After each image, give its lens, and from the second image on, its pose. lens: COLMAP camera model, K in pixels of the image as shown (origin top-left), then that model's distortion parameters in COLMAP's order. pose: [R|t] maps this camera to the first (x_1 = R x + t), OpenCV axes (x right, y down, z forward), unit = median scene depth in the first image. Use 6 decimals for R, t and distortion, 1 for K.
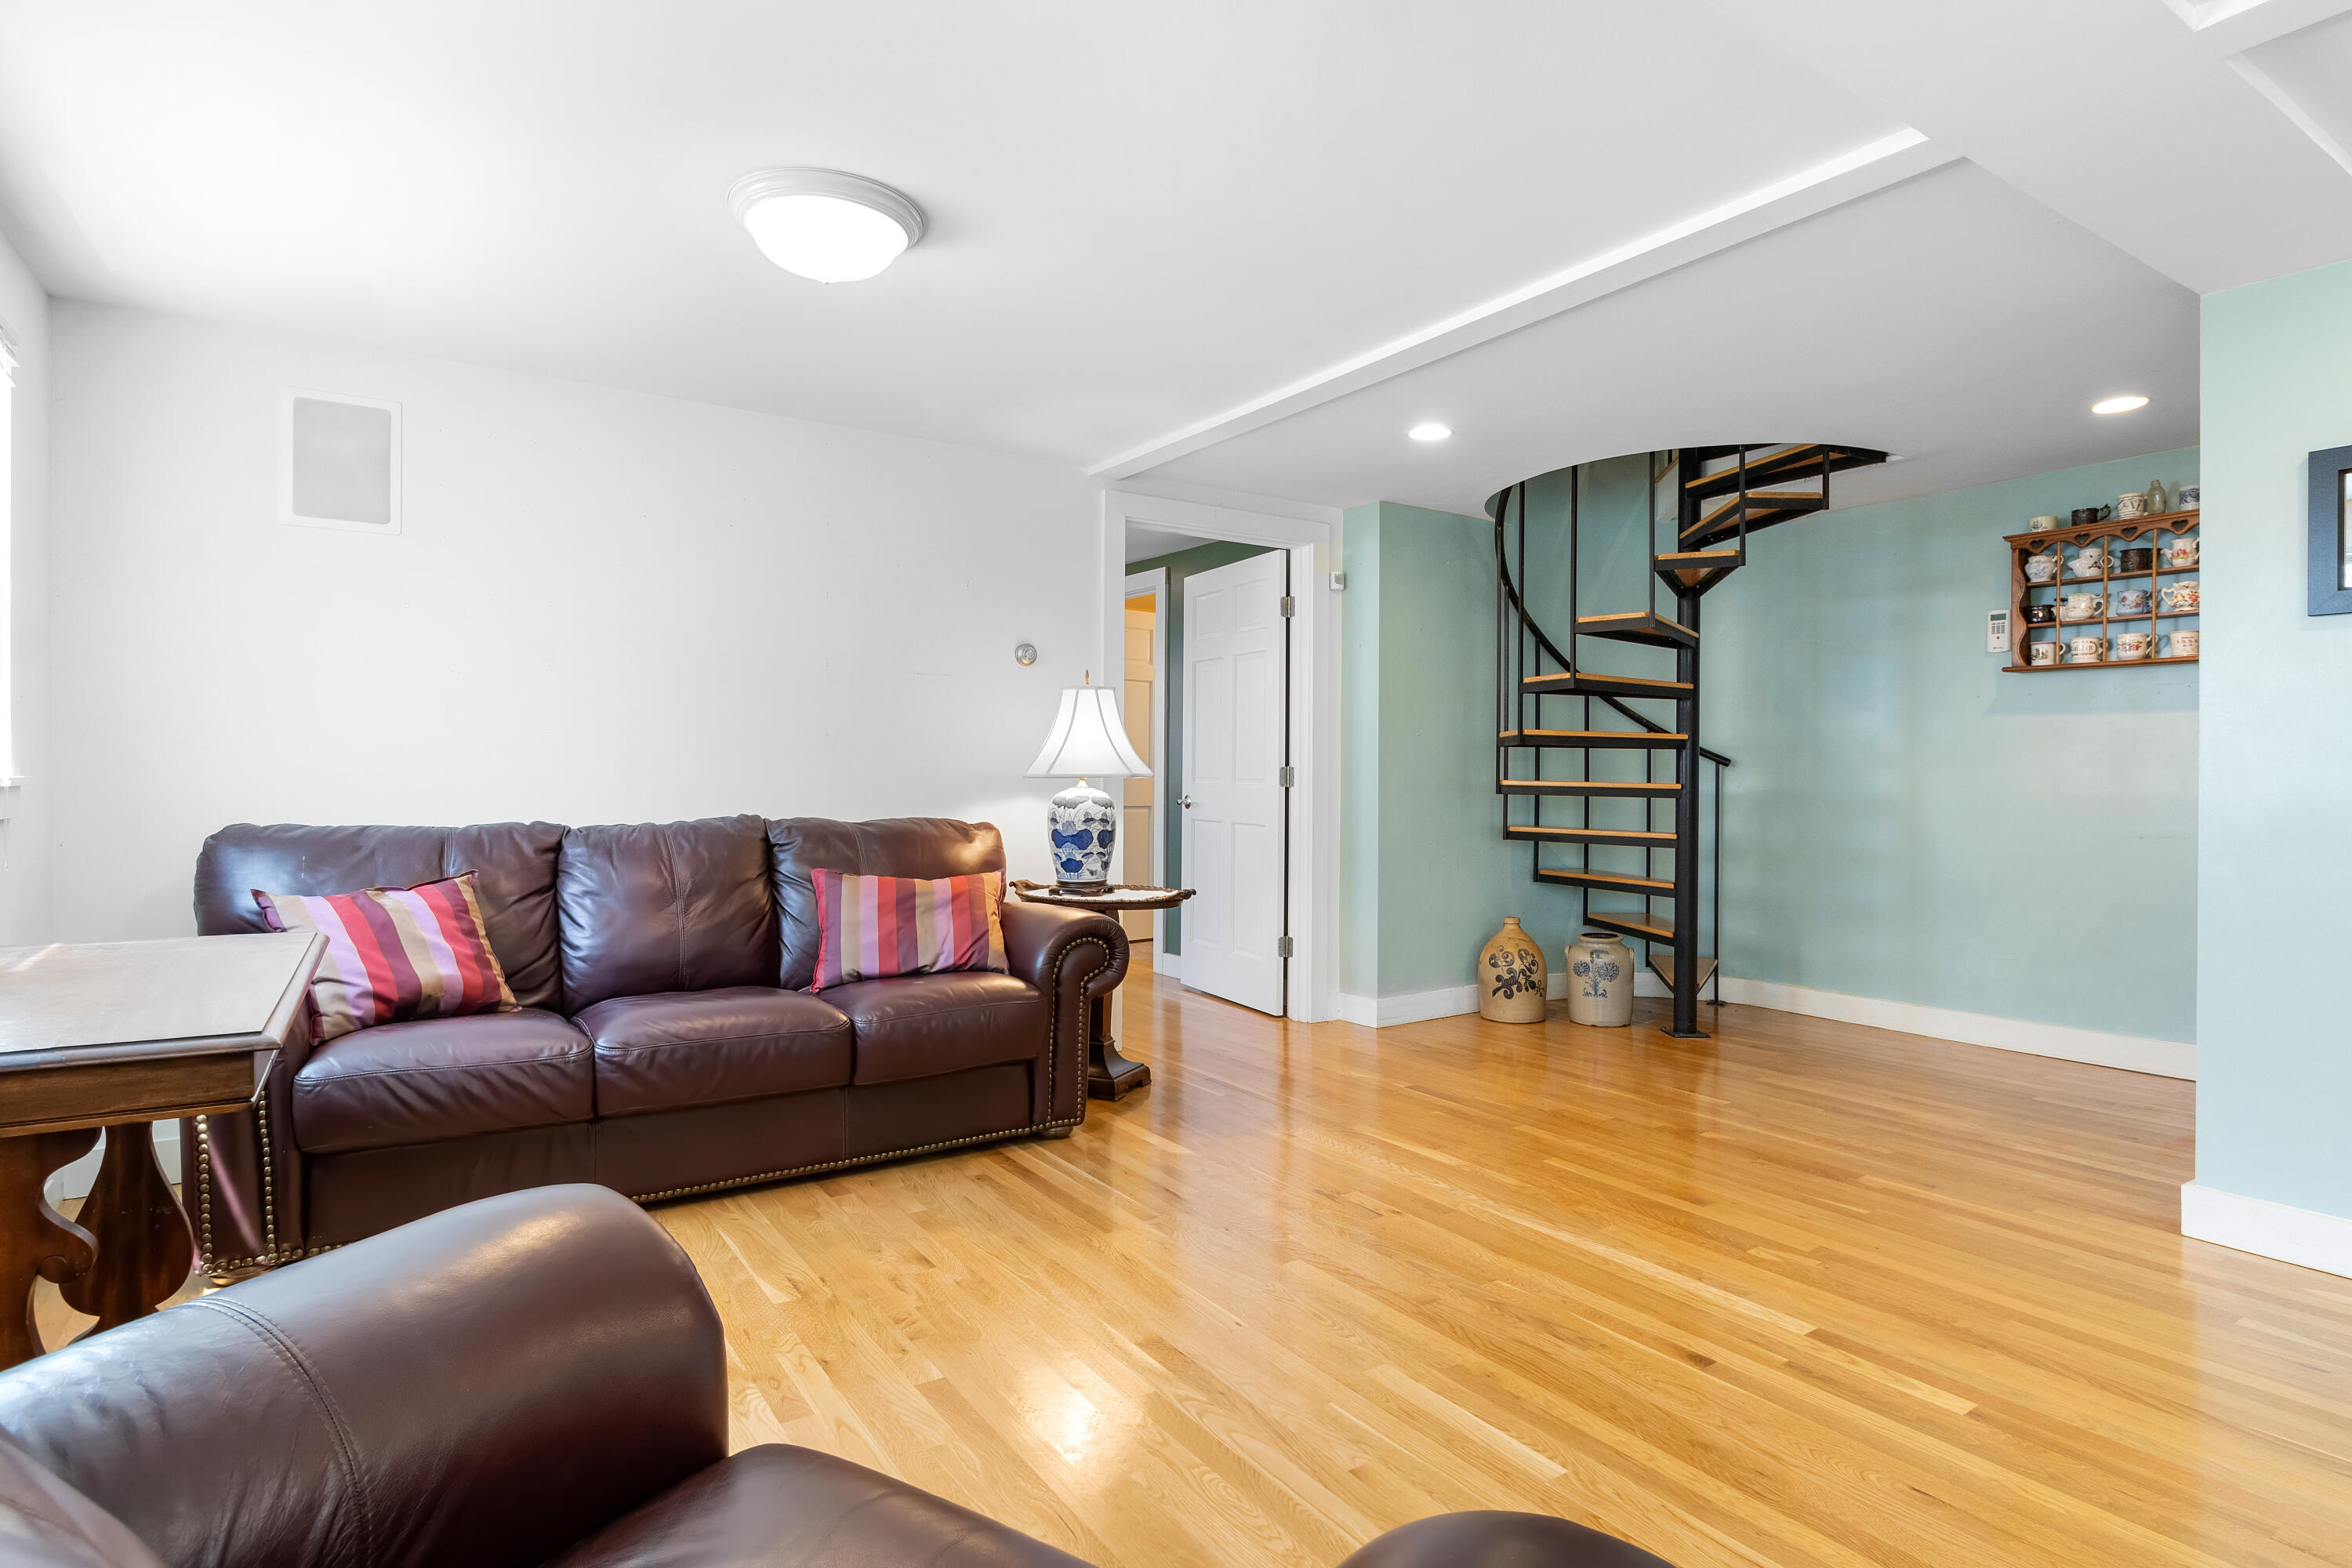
lens RADIAL K [[1212.6, 0, 1179.9], [0, 1212.6, 768.2], [0, 0, 1]] dist [-0.001047, -0.001123]
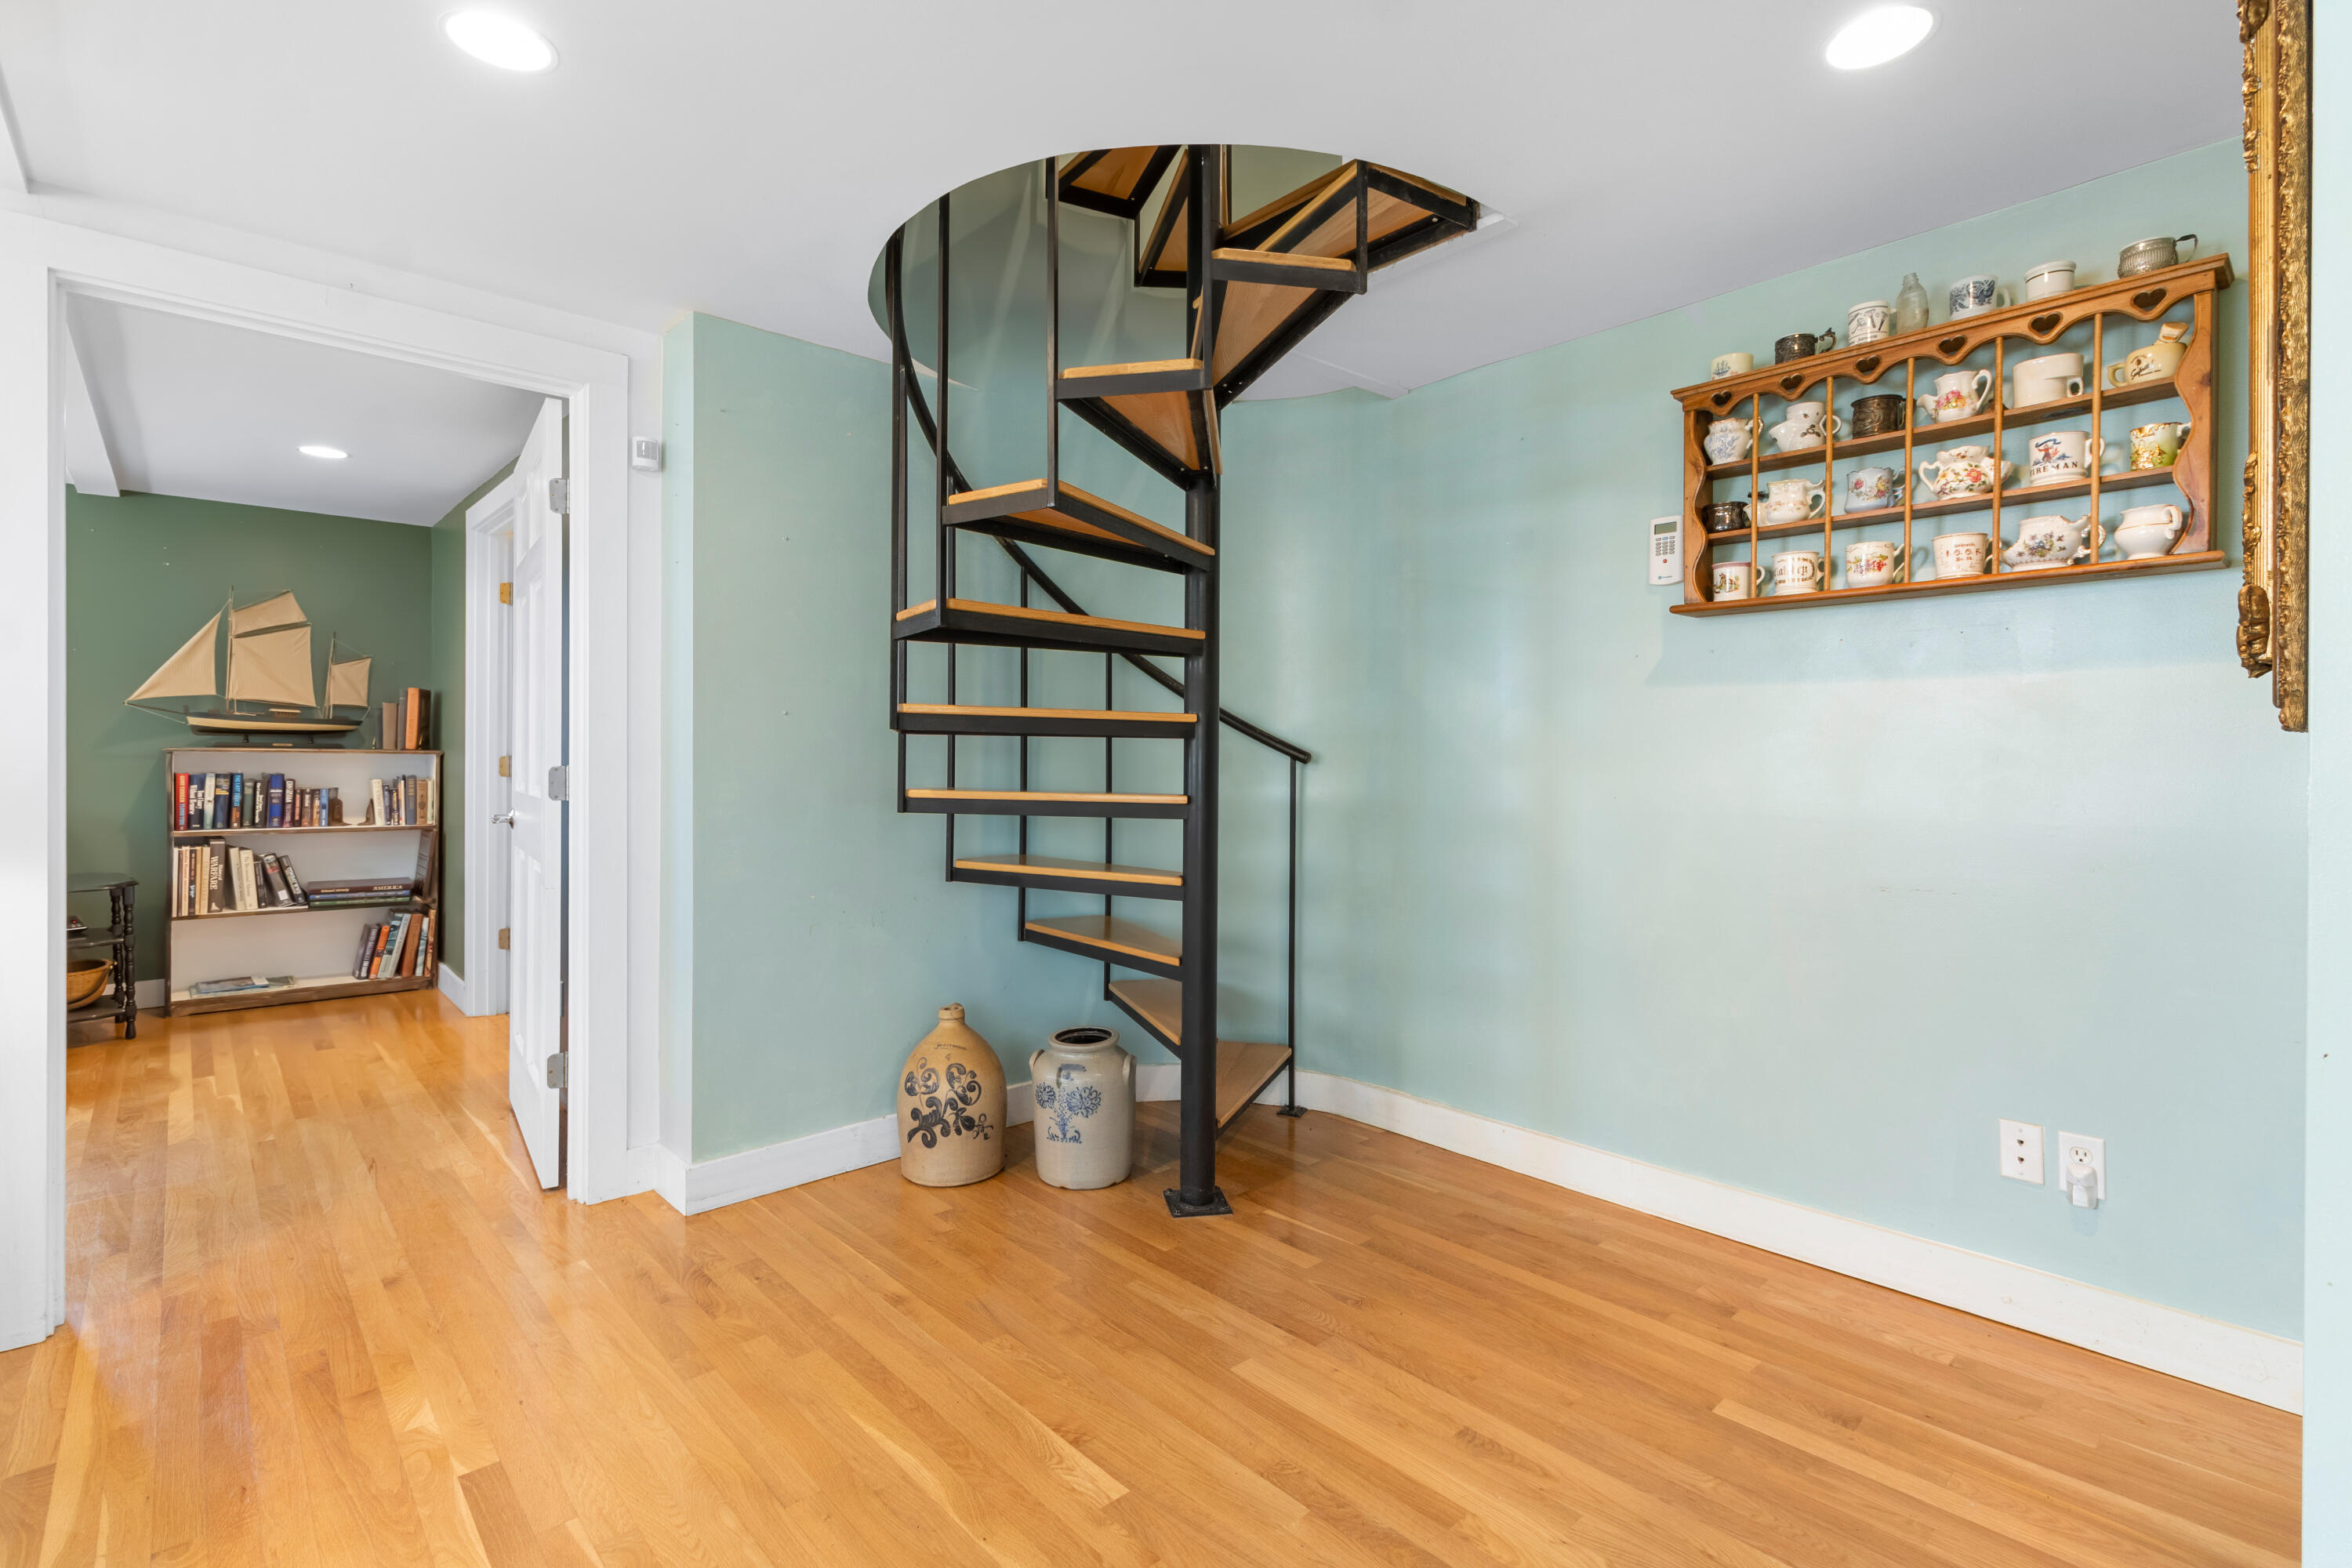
lens RADIAL K [[1099.5, 0, 1171.6], [0, 1099.5, 751.9], [0, 0, 1]] dist [0.002586, 0.000709]
pose [[0.988545, 0.000323, 0.150929, 0.346204], [0.000019, 0.999997, -0.002265, -0.008256], [-0.150929, 0.002242, 0.988542, 0.489339]]
